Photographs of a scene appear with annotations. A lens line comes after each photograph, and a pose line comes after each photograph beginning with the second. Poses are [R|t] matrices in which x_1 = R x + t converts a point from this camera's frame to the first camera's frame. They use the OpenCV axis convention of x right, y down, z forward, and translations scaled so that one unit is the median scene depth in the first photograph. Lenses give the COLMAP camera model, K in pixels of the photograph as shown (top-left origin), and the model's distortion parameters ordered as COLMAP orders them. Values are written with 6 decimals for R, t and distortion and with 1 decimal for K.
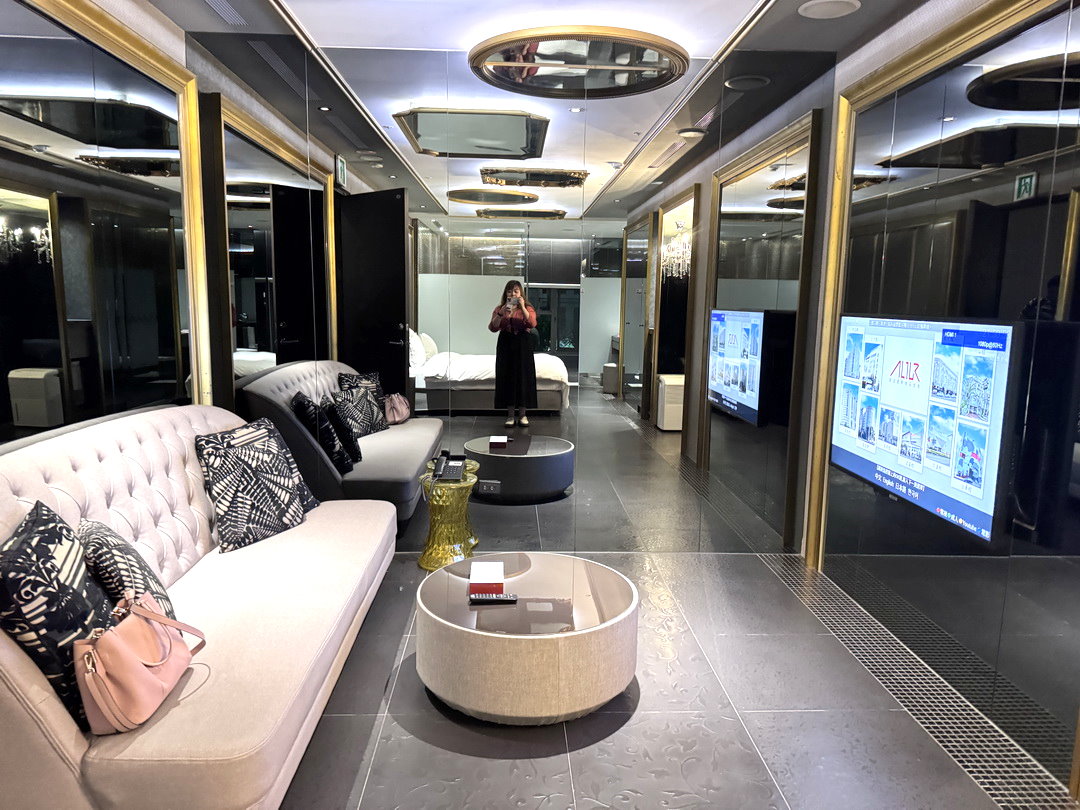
lens RADIAL K [[751.1, 0, 540.0], [0, 751.1, 413.5], [0, 0, 1]] dist [0.110113, -0.177905]
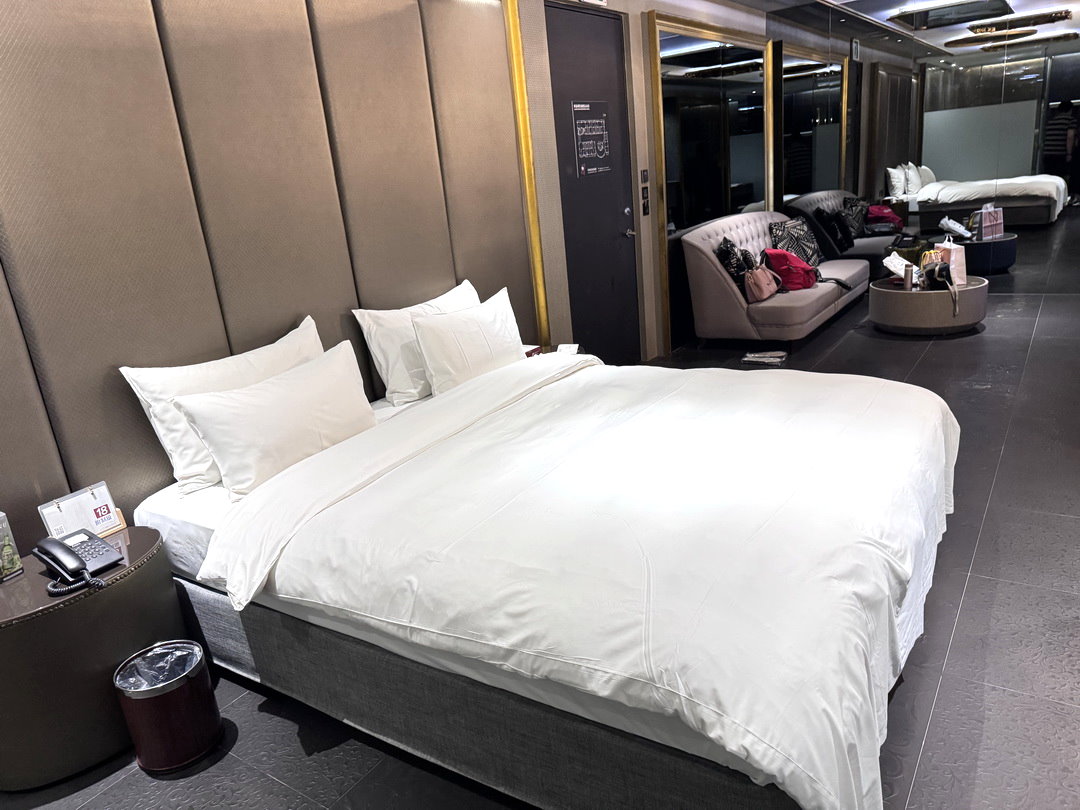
lens RADIAL K [[747.5, 0, 540.0], [0, 747.5, 405.0], [0, 0, 1]] dist [0.001408, 0.000604]
pose [[0.794823, 0.086181, -0.600691, 0.244968], [0.022331, 0.985040, 0.170872, 0.114875], [0.606431, -0.149227, 0.781008, -0.794447]]
